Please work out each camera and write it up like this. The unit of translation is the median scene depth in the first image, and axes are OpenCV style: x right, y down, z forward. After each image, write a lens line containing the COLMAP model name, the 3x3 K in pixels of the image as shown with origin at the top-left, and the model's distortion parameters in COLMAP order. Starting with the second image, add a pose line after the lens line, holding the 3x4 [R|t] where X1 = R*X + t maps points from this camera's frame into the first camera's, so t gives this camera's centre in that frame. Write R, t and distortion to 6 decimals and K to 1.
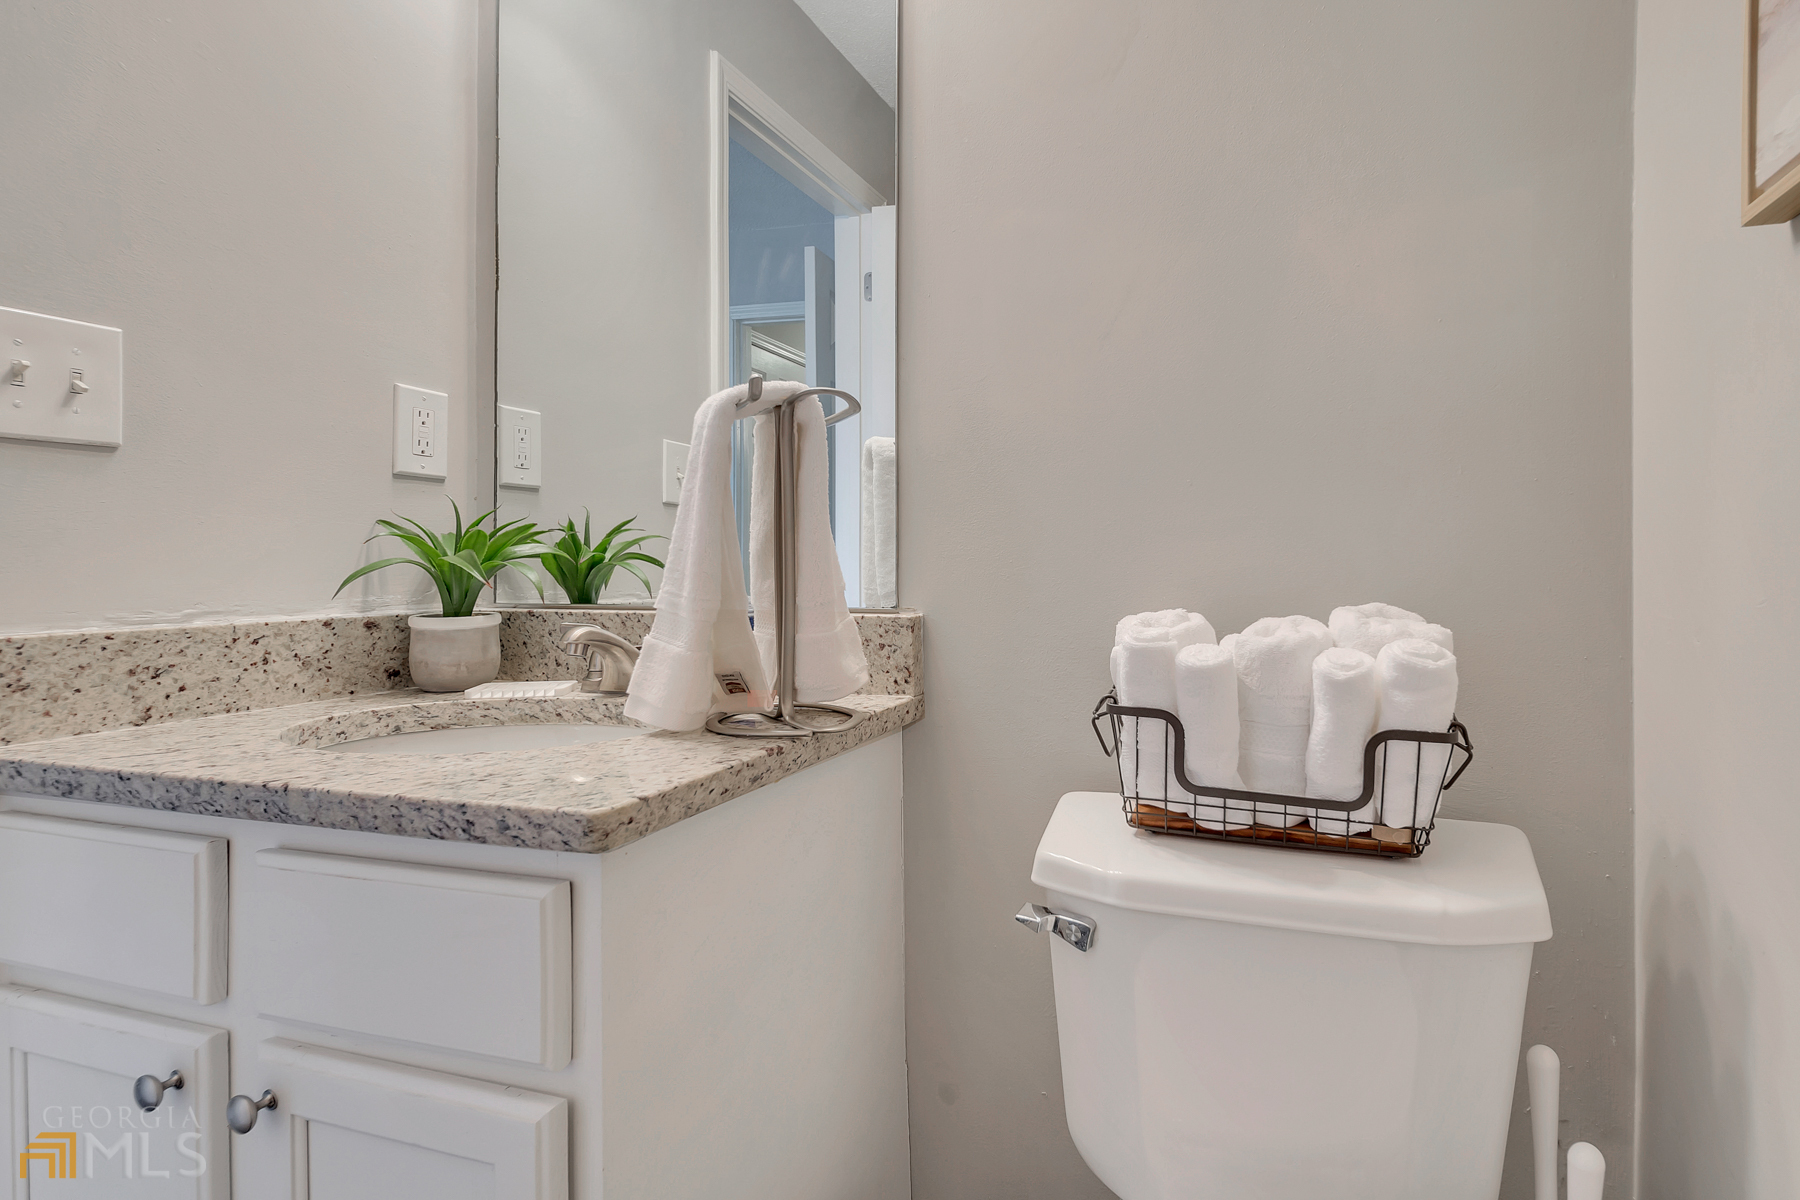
lens RADIAL K [[843.1, 0, 923.9], [0, 843.1, 550.1], [0, 0, 1]] dist [-0.019653, -0.000009]
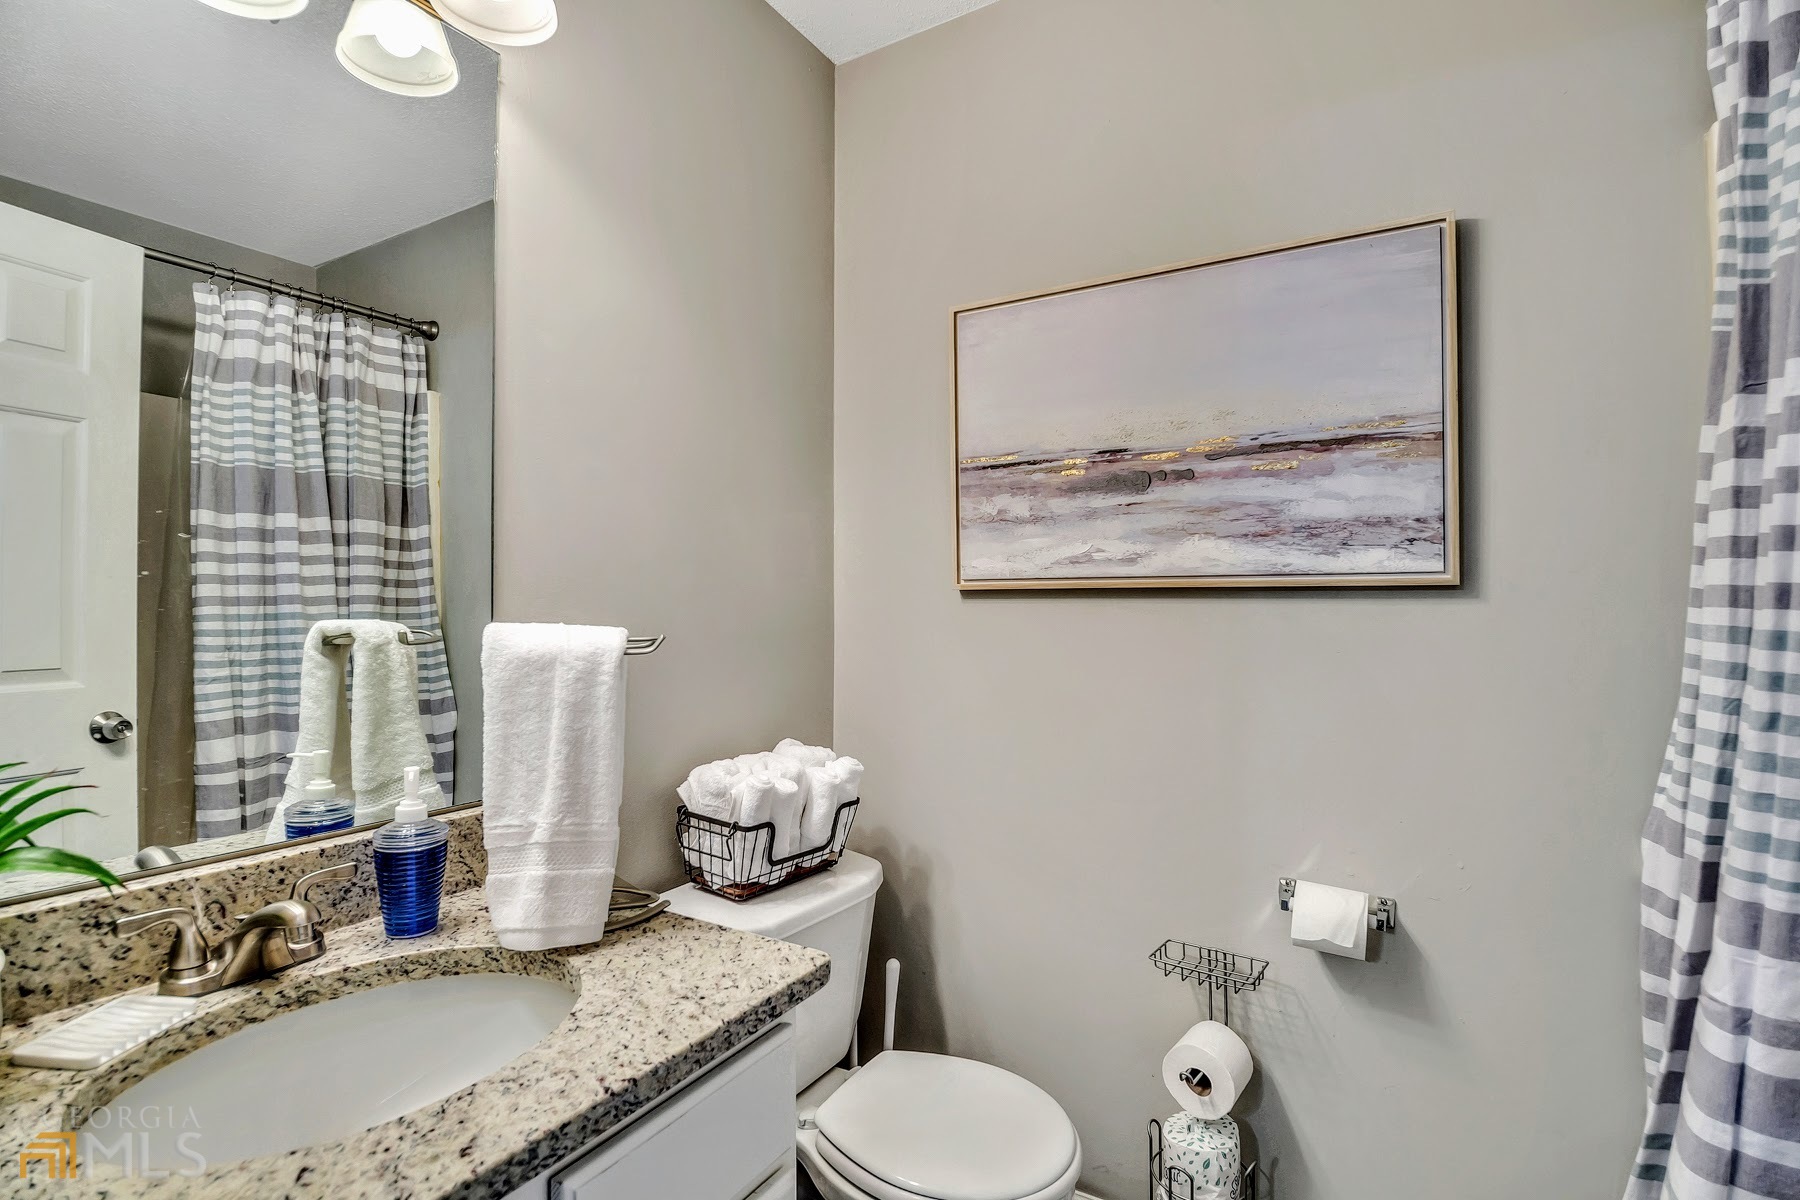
lens RADIAL K [[843.1, 0, 901.3], [0, 843.1, 609.3], [0, 0, 1]] dist [-0.019653, -0.000009]
pose [[0.264500, 0.004944, 0.964373, -1.379043], [-0.009976, 0.999947, -0.002390, -0.254008], [-0.964334, -0.008989, 0.264535, 0.320514]]
